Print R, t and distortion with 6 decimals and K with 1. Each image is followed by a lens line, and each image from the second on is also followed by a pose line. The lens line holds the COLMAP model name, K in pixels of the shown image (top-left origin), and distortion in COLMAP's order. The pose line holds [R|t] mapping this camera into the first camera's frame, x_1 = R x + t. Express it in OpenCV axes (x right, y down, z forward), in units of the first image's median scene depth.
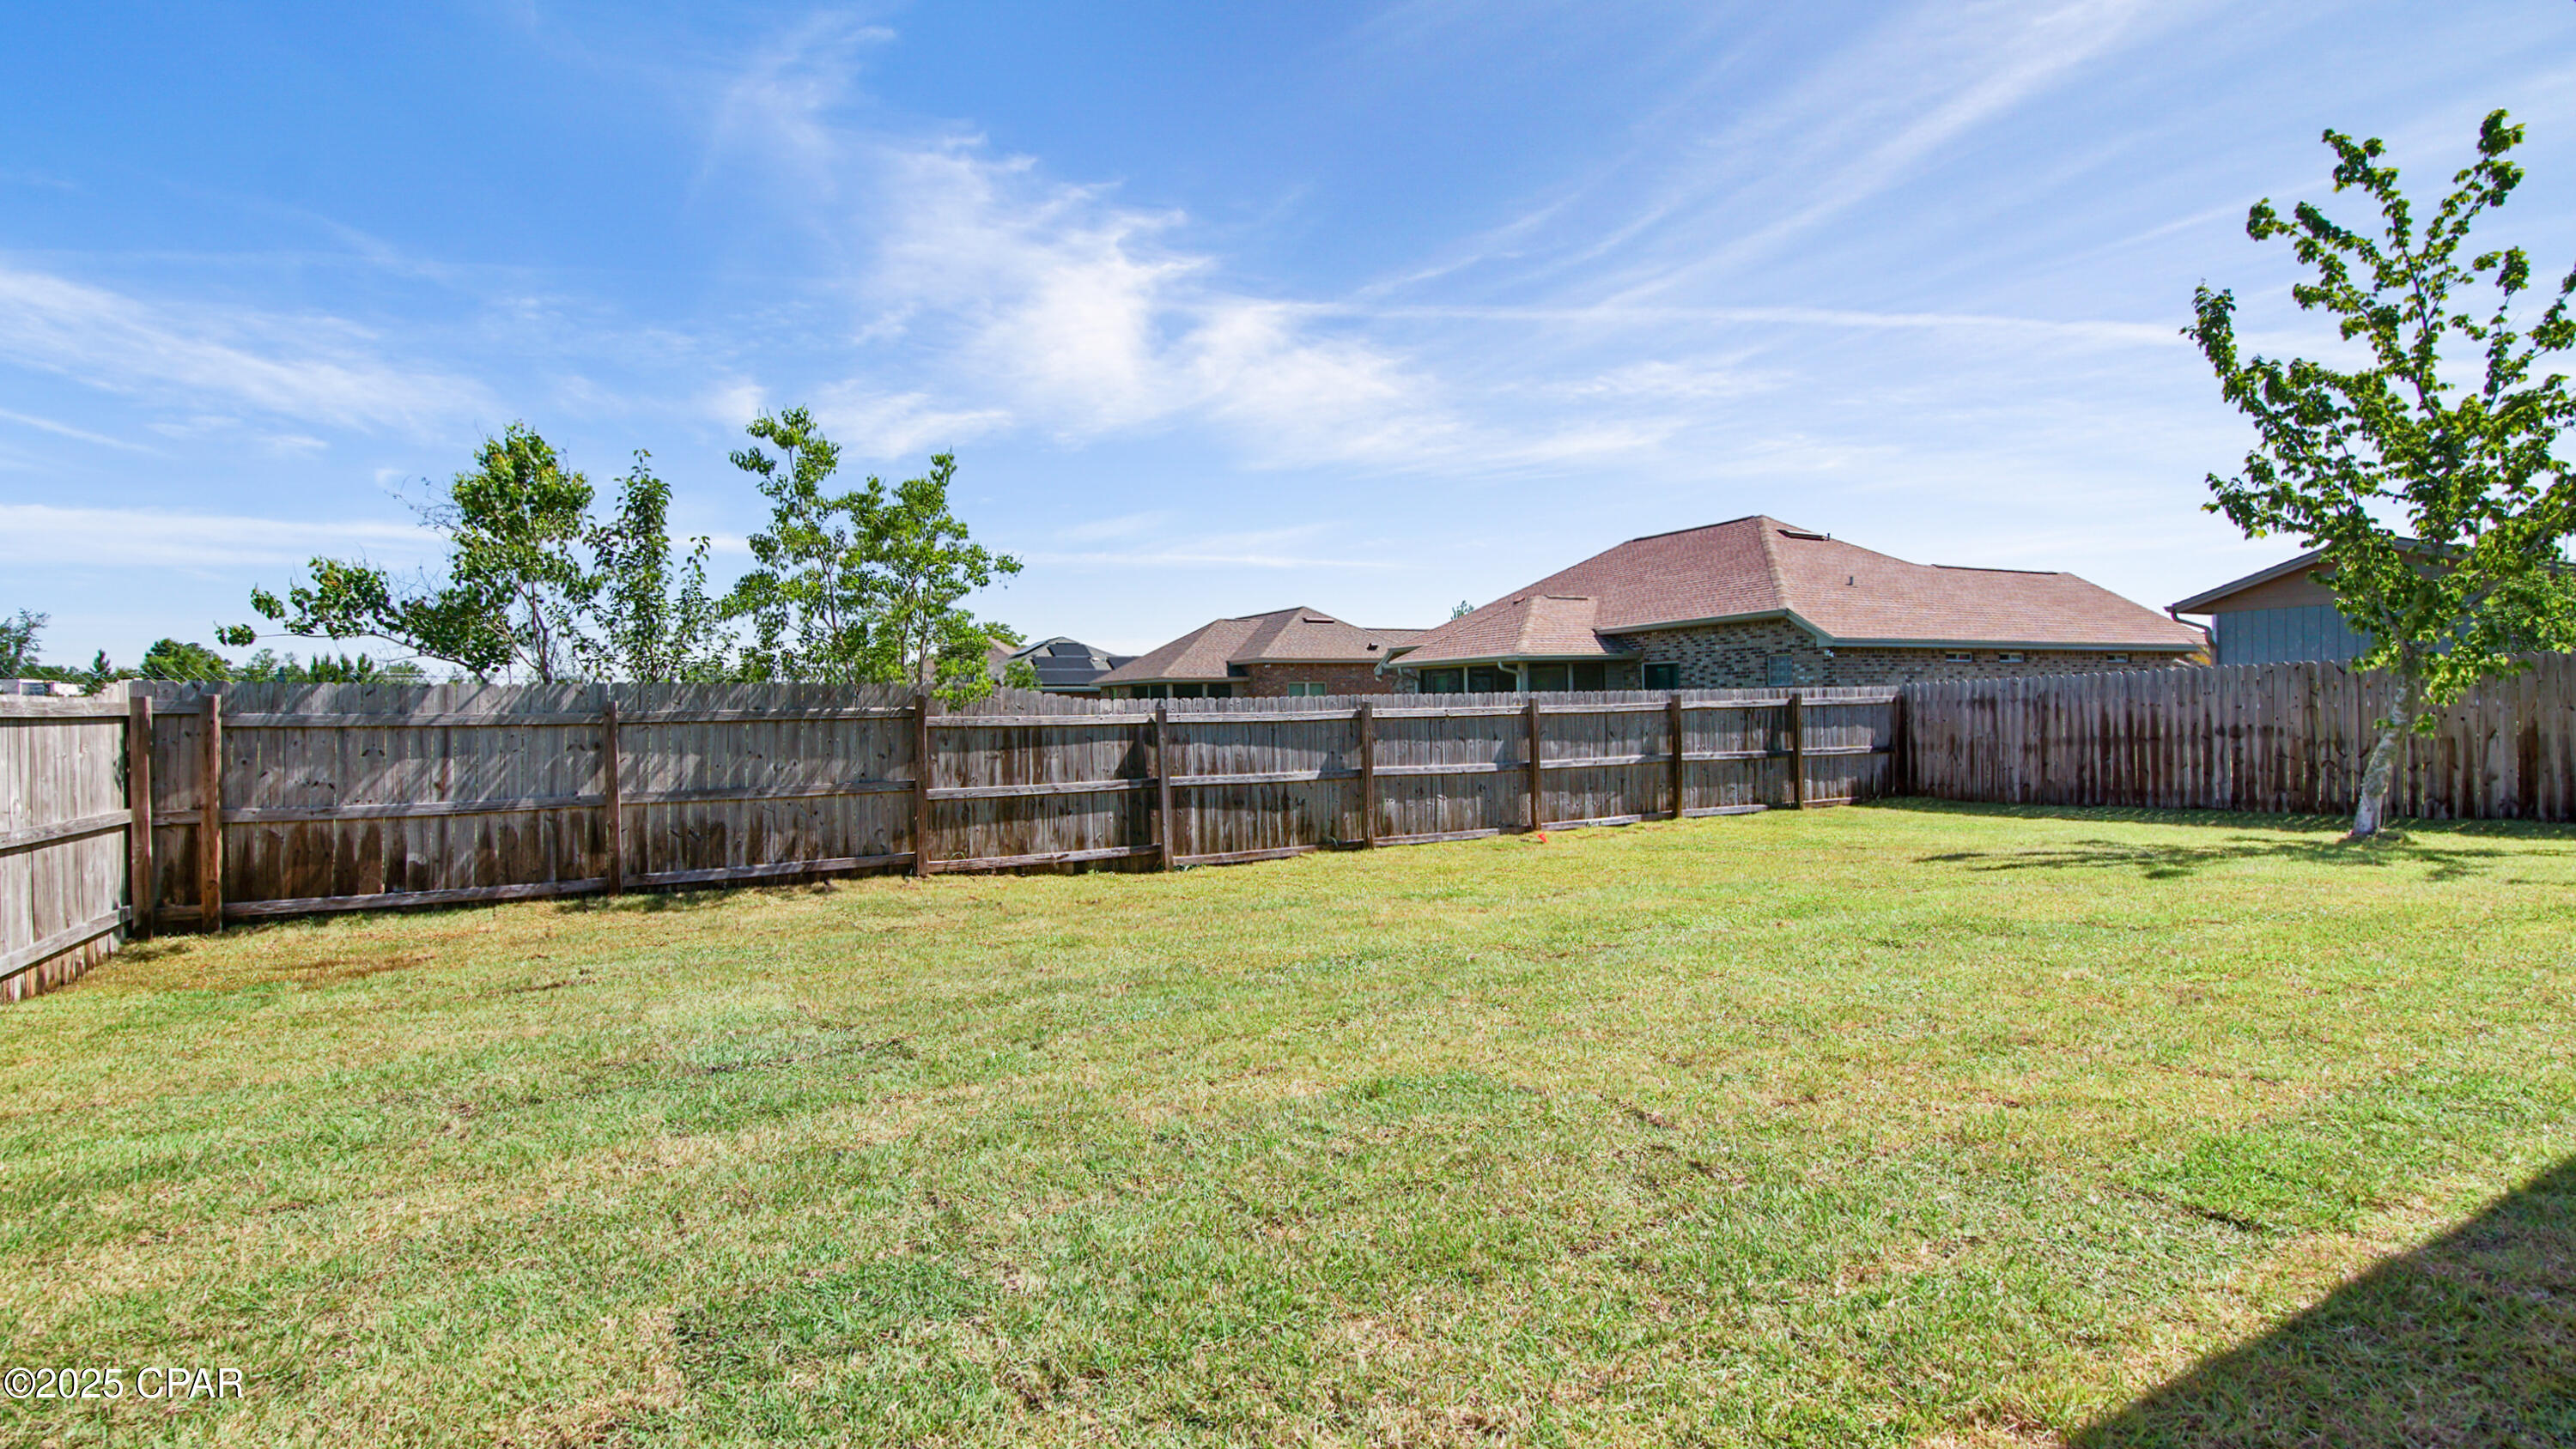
lens RADIAL K [[1202.5, 0, 1270.5], [0, 1202.5, 713.6], [0, 0, 1]] dist [0.000550, -0.000171]
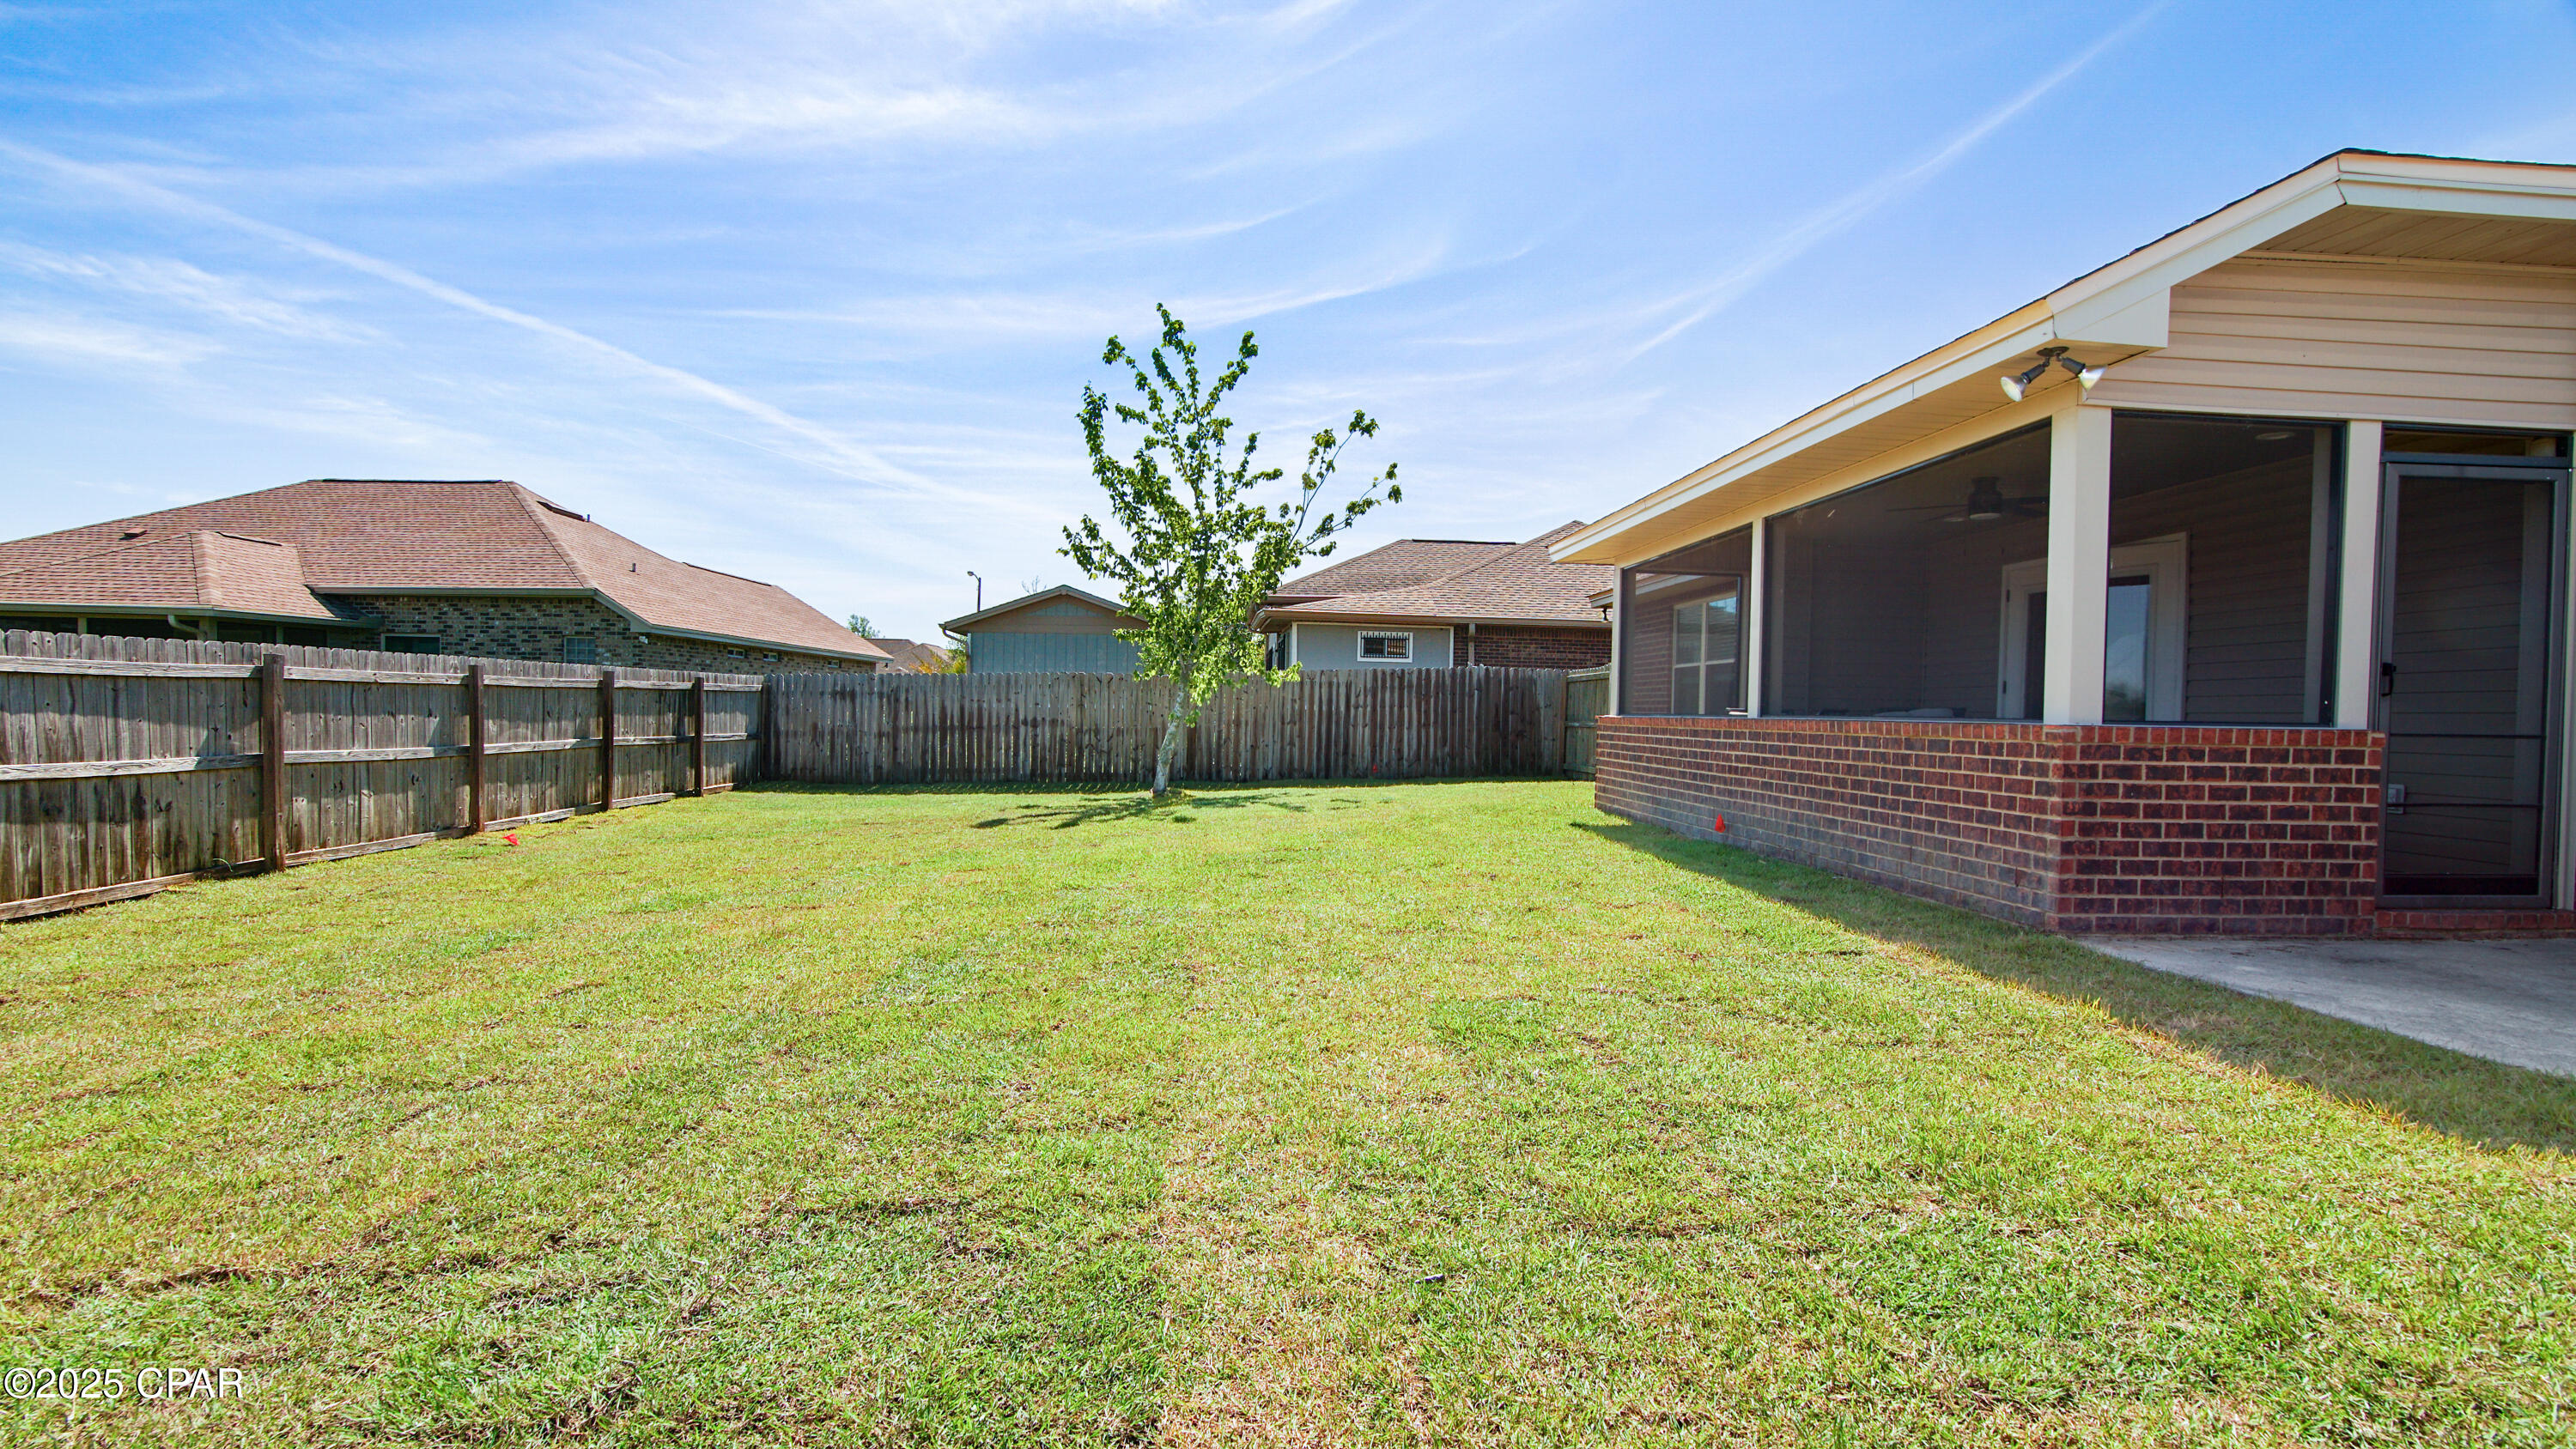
lens RADIAL K [[1143.8, 0, 1282.7], [0, 1143.8, 707.0], [0, 0, 1]] dist [-0.050505, 0.011899]
pose [[0.444383, 0.029401, 0.895354, -0.225992], [-0.025924, 0.999465, -0.019953, 0.017589], [-0.895461, -0.014345, 0.444908, 0.223022]]
